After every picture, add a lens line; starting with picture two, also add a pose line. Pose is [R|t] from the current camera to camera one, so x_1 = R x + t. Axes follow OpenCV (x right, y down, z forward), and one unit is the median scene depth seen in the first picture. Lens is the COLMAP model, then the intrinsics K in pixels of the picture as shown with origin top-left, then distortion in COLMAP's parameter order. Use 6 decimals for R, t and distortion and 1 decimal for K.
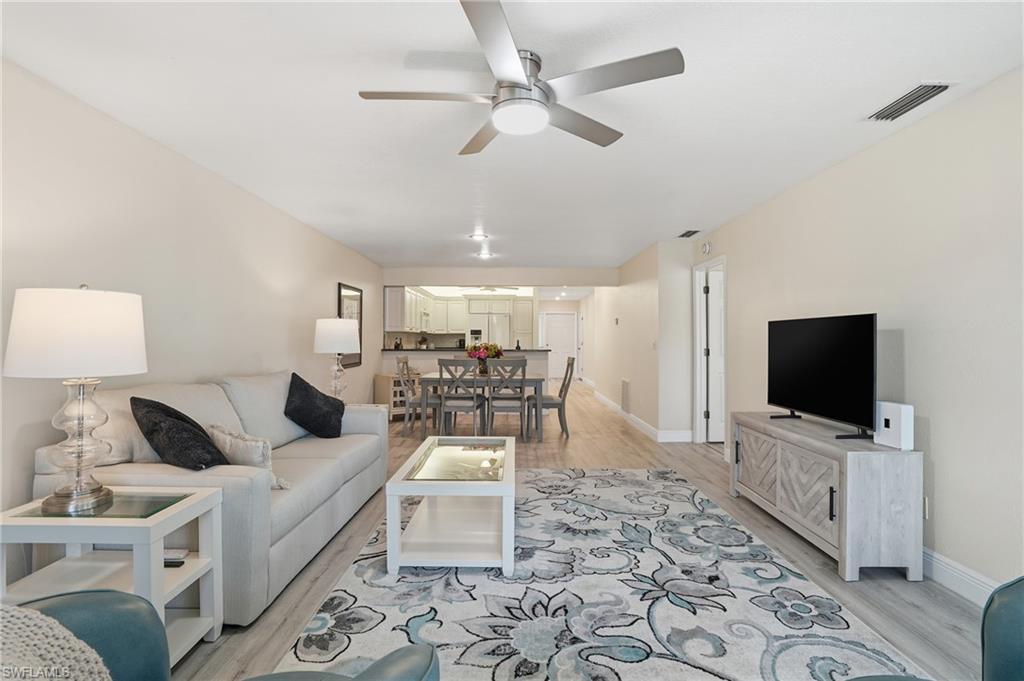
lens RADIAL K [[481.7, 0, 512.9], [0, 481.7, 332.3], [0, 0, 1]] dist [-0.069681, 0.026541]
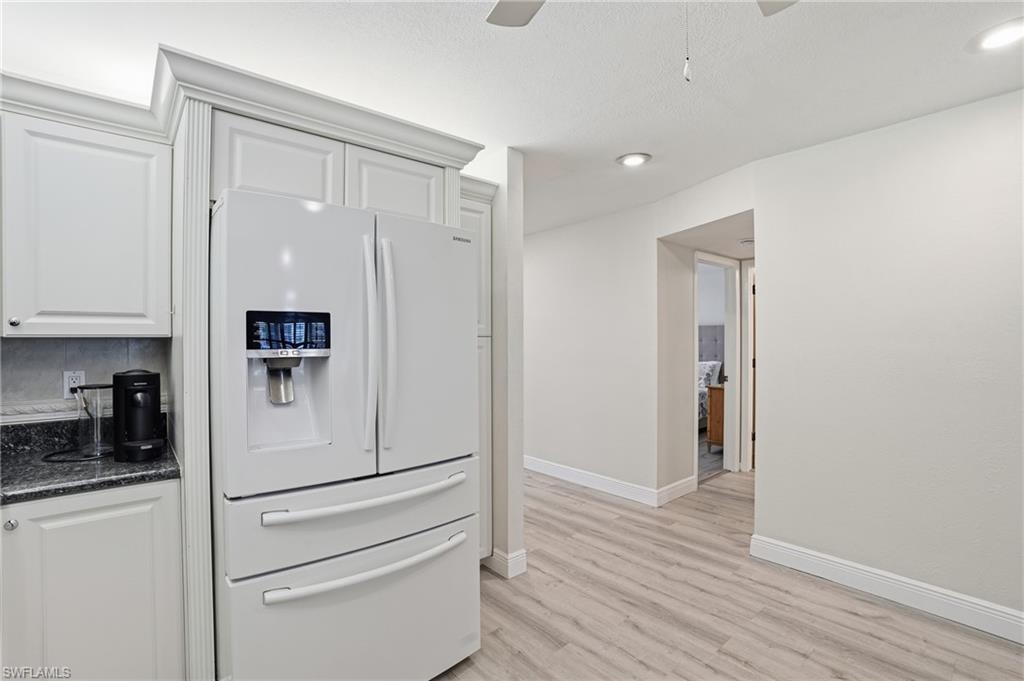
lens RADIAL K [[476.2, 0, 510.3], [0, 476.2, 335.9], [0, 0, 1]] dist [-0.069618, 0.025159]
pose [[0.759110, -0.000853, 0.650962, -0.393181], [-0.004131, 0.999973, 0.006128, 0.004419], [-0.650950, -0.007341, 0.759085, 2.871075]]
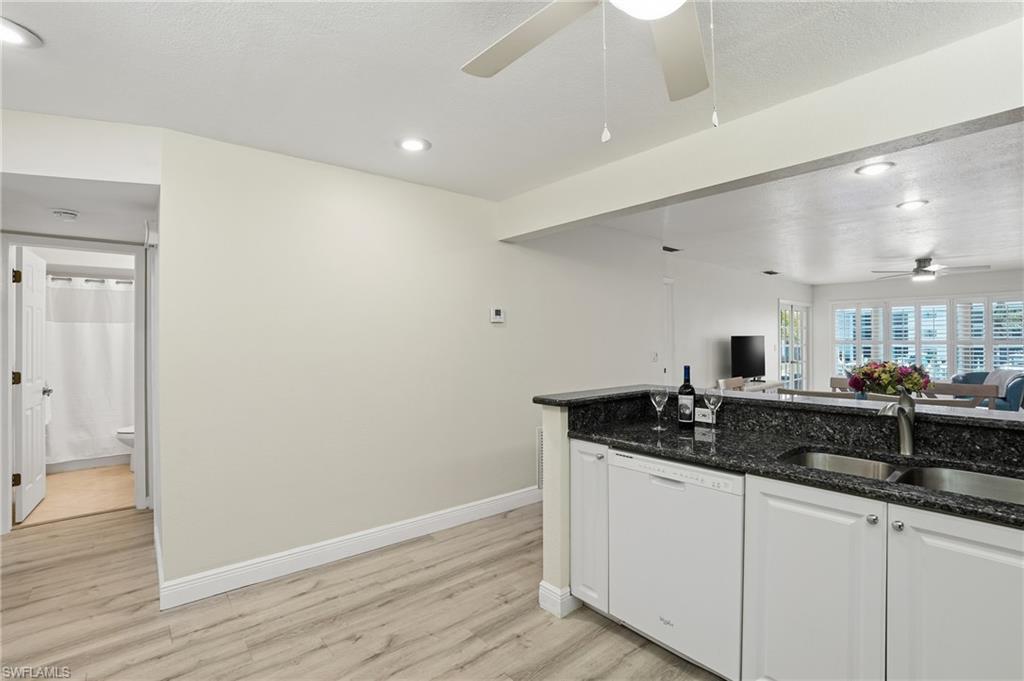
lens RADIAL K [[476.2, 0, 510.3], [0, 476.2, 335.9], [0, 0, 1]] dist [-0.069618, 0.025159]
pose [[-0.641797, 0.007241, 0.766840, -0.360768], [-0.005650, 0.999884, -0.014171, 0.007929], [-0.766854, -0.013427, -0.641681, 3.293341]]
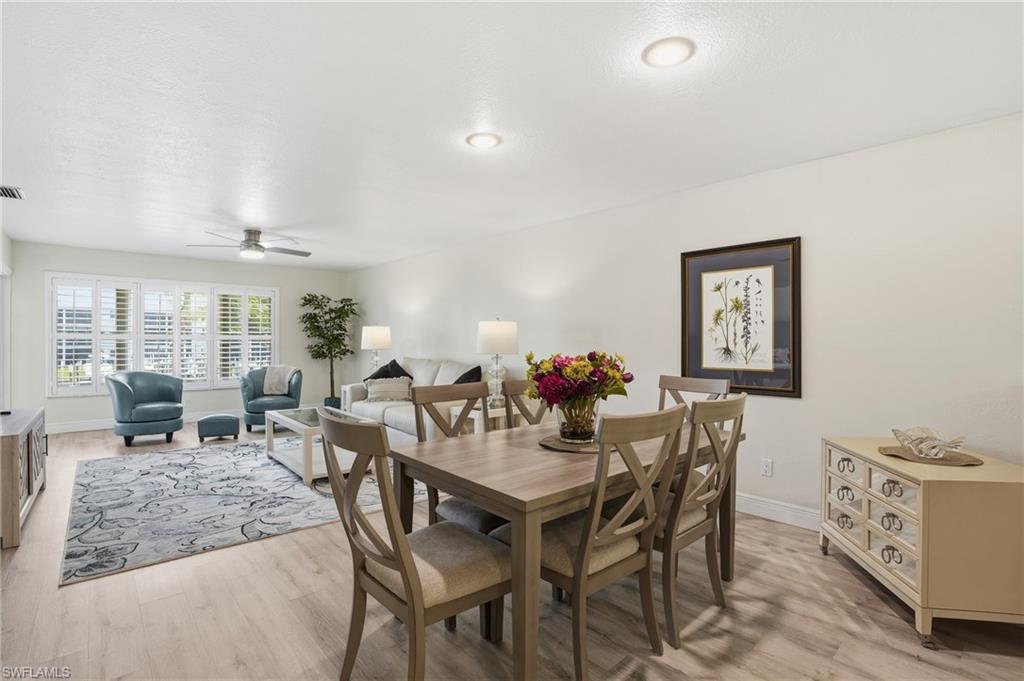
lens RADIAL K [[488.6, 0, 512.0], [0, 488.6, 340.5], [0, 0, 1]] dist [-0.070127, 0.027515]
pose [[-0.748506, -0.003706, -0.663117, 0.438580], [0.002936, 0.999956, -0.008902, 0.033645], [0.663121, -0.008610, -0.748463, 2.475879]]
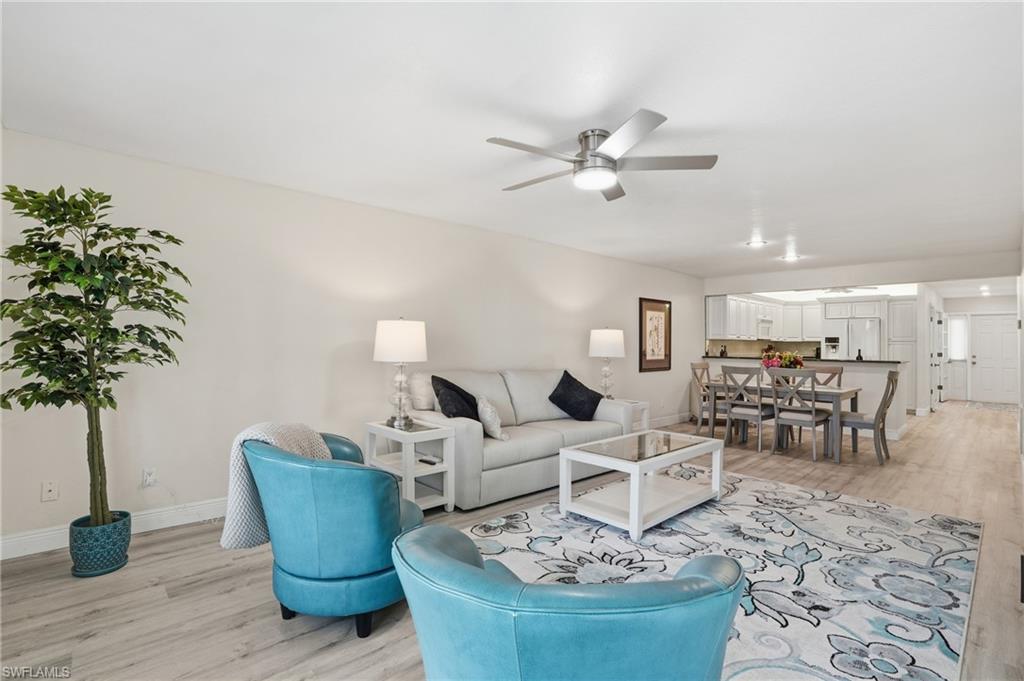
lens RADIAL K [[481.7, 0, 512.9], [0, 481.7, 332.3], [0, 0, 1]] dist [-0.069681, 0.026541]
pose [[0.679230, -0.011970, -0.733828, 0.529078], [0.000415, 0.999873, -0.015925, -0.001441], [0.733925, 0.010512, 0.679149, -0.050608]]
